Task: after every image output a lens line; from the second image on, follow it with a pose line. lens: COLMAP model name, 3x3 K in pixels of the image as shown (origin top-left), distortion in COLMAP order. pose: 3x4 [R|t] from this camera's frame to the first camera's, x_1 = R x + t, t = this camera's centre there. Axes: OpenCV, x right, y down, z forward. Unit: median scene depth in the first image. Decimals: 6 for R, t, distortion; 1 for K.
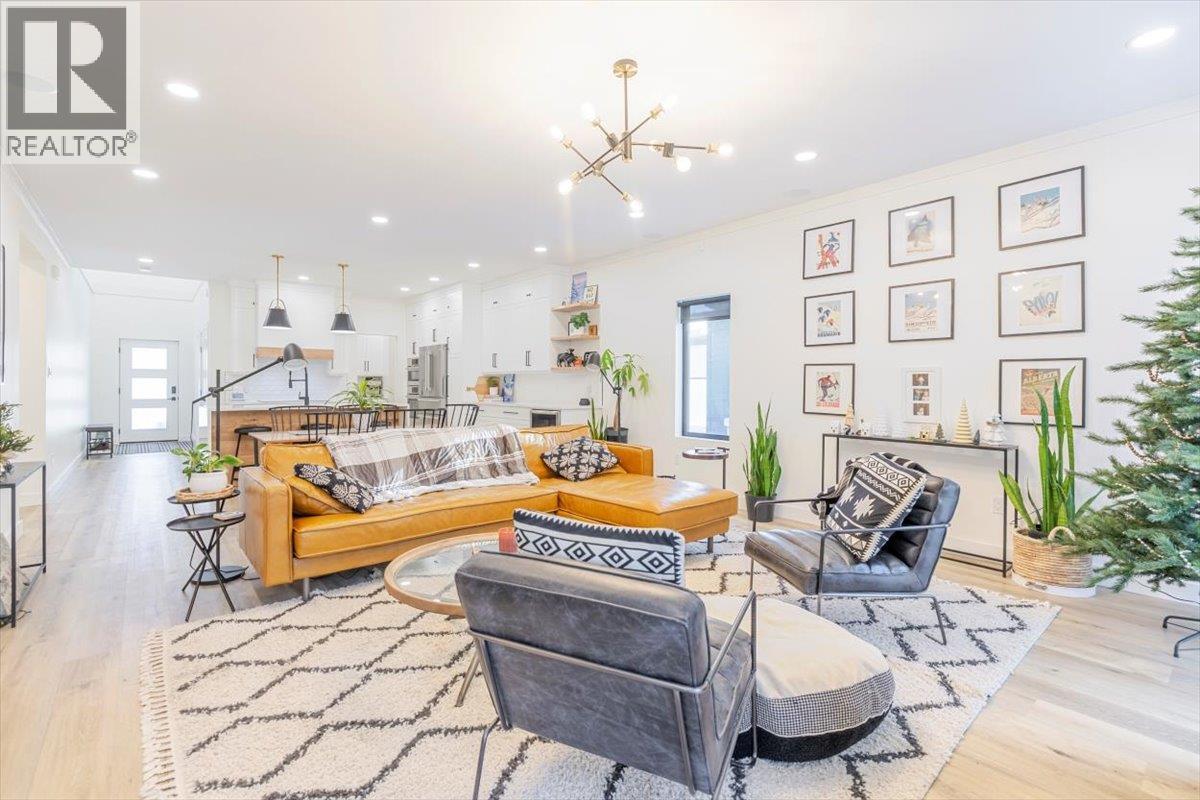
lens RADIAL K [[537.1, 0, 570.2], [0, 537.1, 385.4], [0, 0, 1]] dist [0.000600, -0.000270]
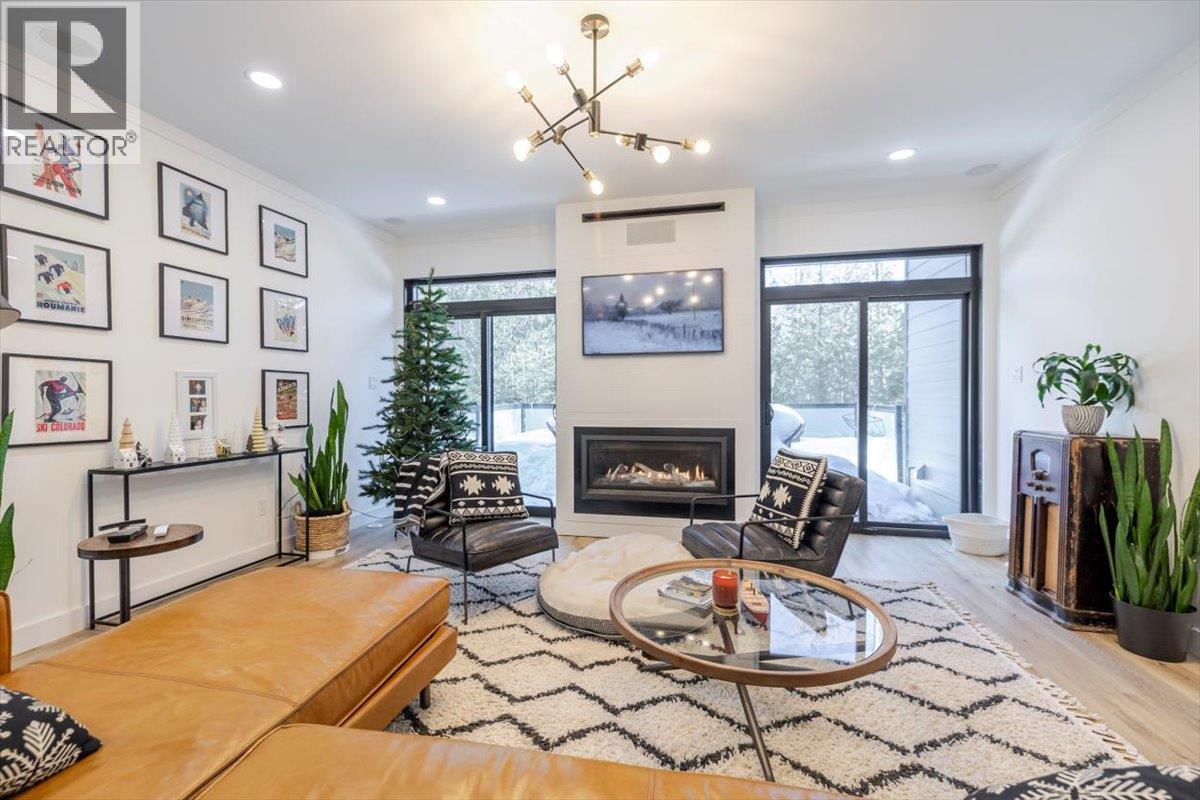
lens RADIAL K [[519.2, 0, 594.1], [0, 519.2, 398.7], [0, 0, 1]] dist [0.000033, 0.000288]
pose [[-0.632206, -0.009254, 0.774745, -0.370947], [-0.000127, 0.999930, 0.011840, -0.002175], [-0.774800, 0.007388, -0.632163, 1.038700]]
